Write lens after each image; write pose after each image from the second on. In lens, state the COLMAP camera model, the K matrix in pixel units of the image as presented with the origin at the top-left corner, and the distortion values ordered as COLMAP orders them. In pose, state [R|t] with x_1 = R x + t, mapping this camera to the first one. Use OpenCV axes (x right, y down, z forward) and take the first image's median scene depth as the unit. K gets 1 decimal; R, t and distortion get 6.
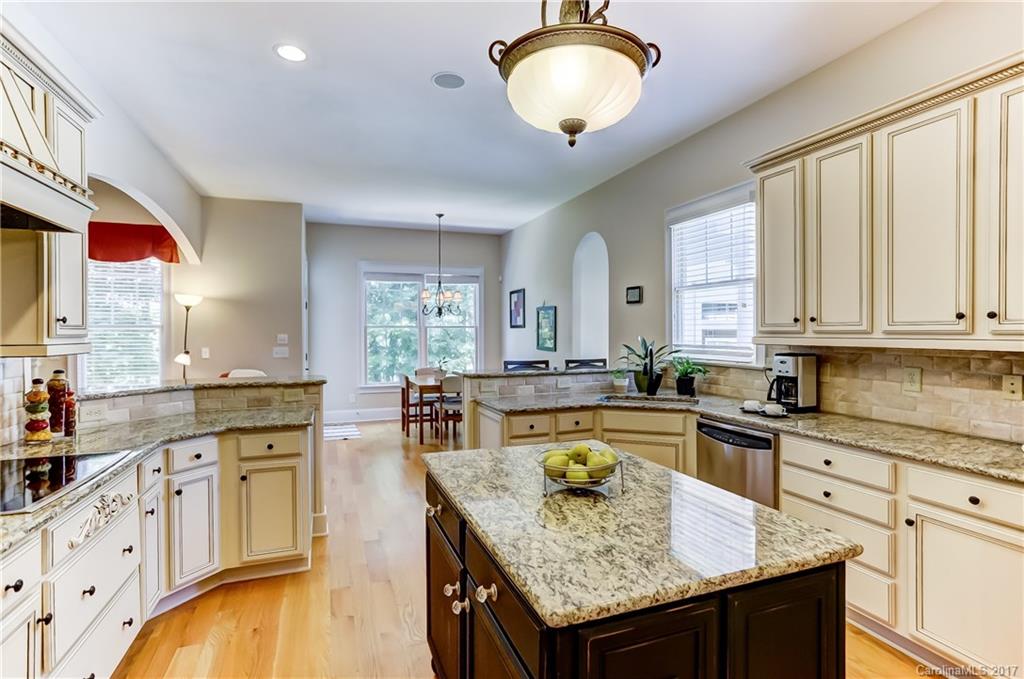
lens RADIAL K [[506.4, 0, 514.3], [0, 506.4, 333.0], [0, 0, 1]] dist [-0.046076, 0.019793]
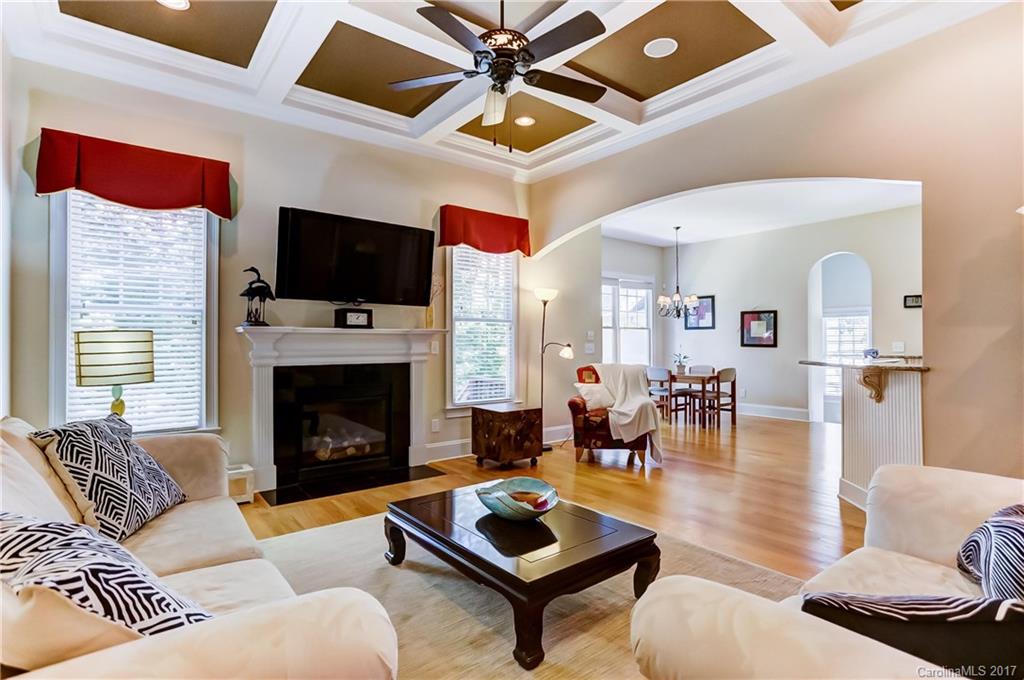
lens RADIAL K [[506.4, 0, 511.2], [0, 506.4, 339.7], [0, 0, 1]] dist [-0.046076, 0.019793]
pose [[0.953623, 0.003002, 0.300990, -0.830980], [0.000572, 0.999930, -0.011785, 0.029494], [-0.301004, 0.011410, 0.953555, 0.042028]]
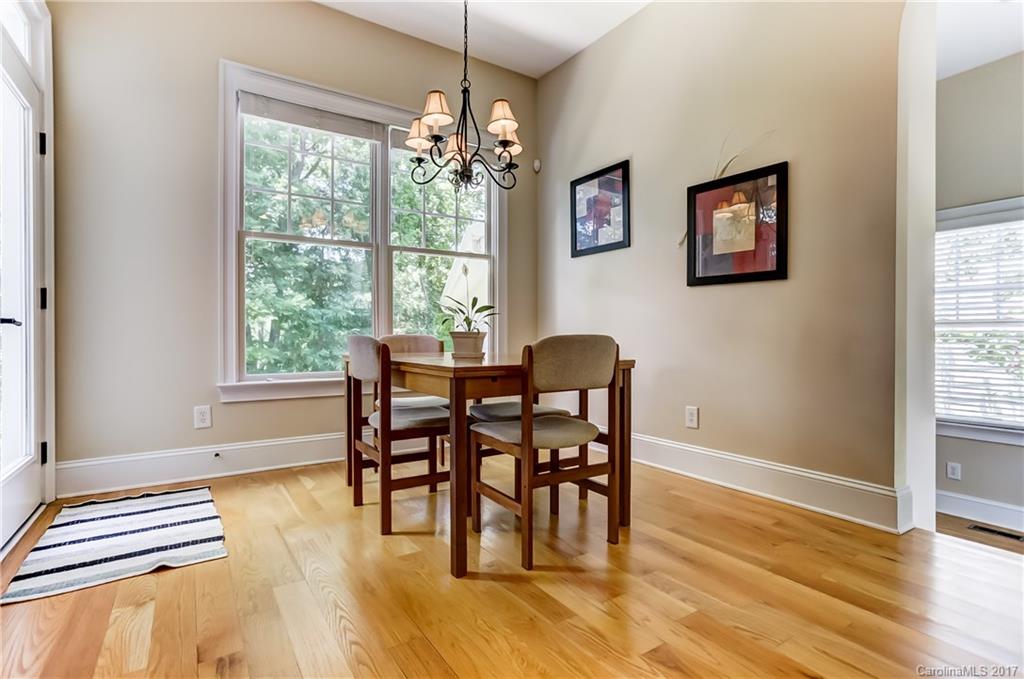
lens RADIAL K [[506.4, 0, 510.8], [0, 506.4, 332.9], [0, 0, 1]] dist [-0.046076, 0.019793]
pose [[0.976894, 0.006899, 0.213611, -0.189602], [-0.004662, 0.999929, -0.010977, 0.076887], [-0.213672, 0.009728, 0.976857, 0.631256]]
